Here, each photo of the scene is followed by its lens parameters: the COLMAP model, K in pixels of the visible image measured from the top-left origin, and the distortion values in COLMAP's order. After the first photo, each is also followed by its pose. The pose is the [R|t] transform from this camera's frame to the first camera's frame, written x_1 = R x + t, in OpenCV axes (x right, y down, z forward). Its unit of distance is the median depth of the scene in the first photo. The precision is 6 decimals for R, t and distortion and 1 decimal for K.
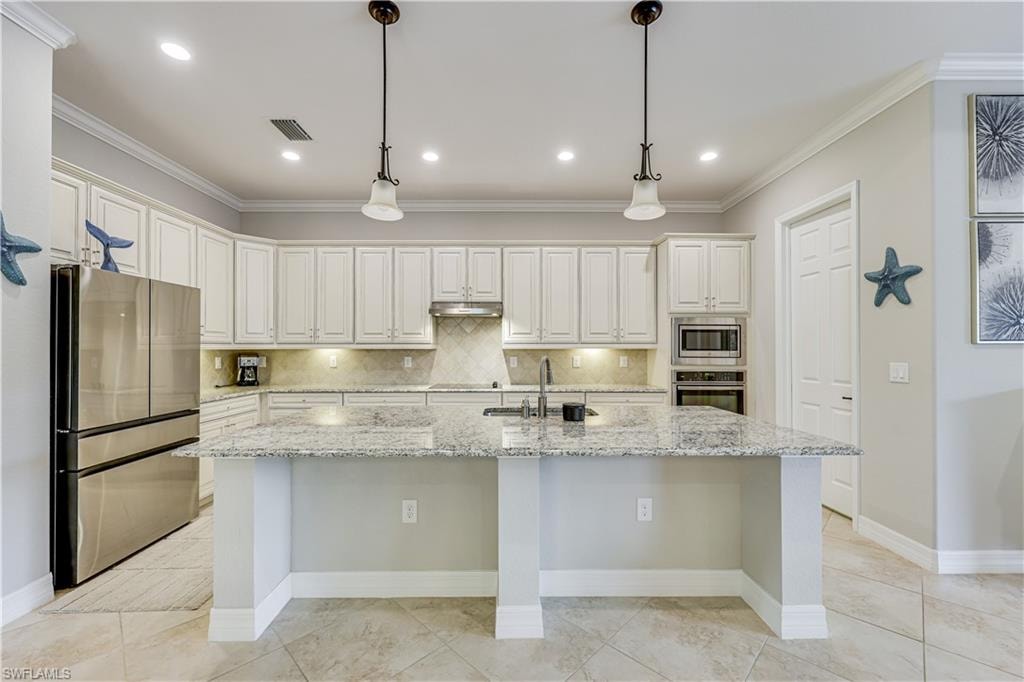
lens RADIAL K [[415.2, 0, 504.7], [0, 415.2, 344.9], [0, 0, 1]] dist [-0.000514, 0.000106]
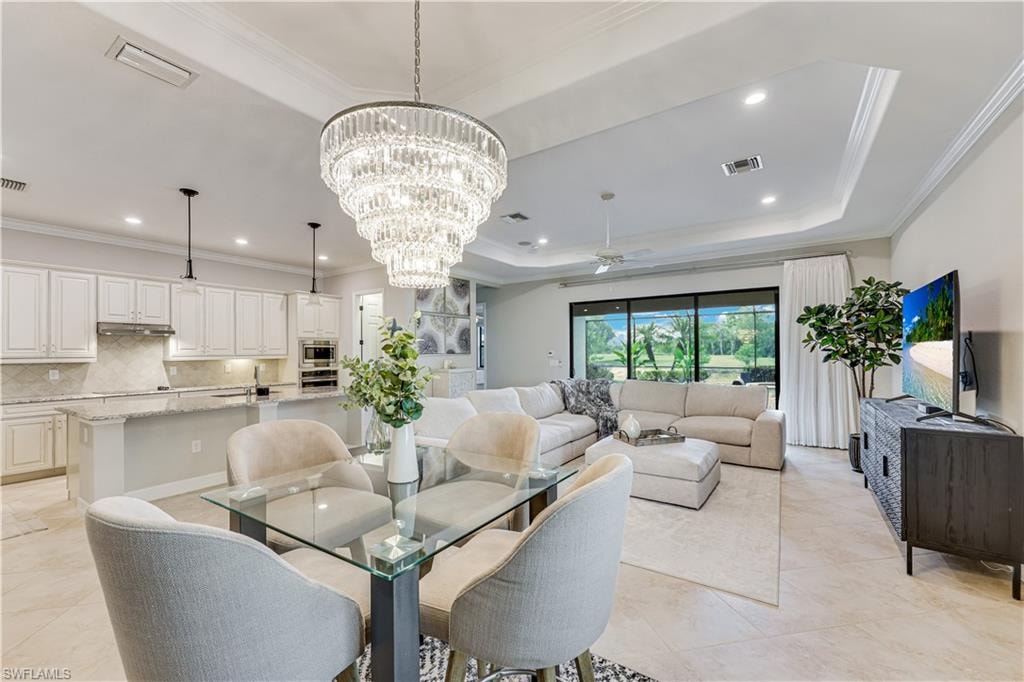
lens RADIAL K [[415.2, 0, 508.2], [0, 415.2, 348.9], [0, 0, 1]] dist [-0.000514, 0.000106]
pose [[0.566754, 0.001915, 0.823885, -0.484789], [0.003773, 0.999981, -0.004920, -0.017096], [-0.823878, 0.005897, 0.566736, -0.634794]]
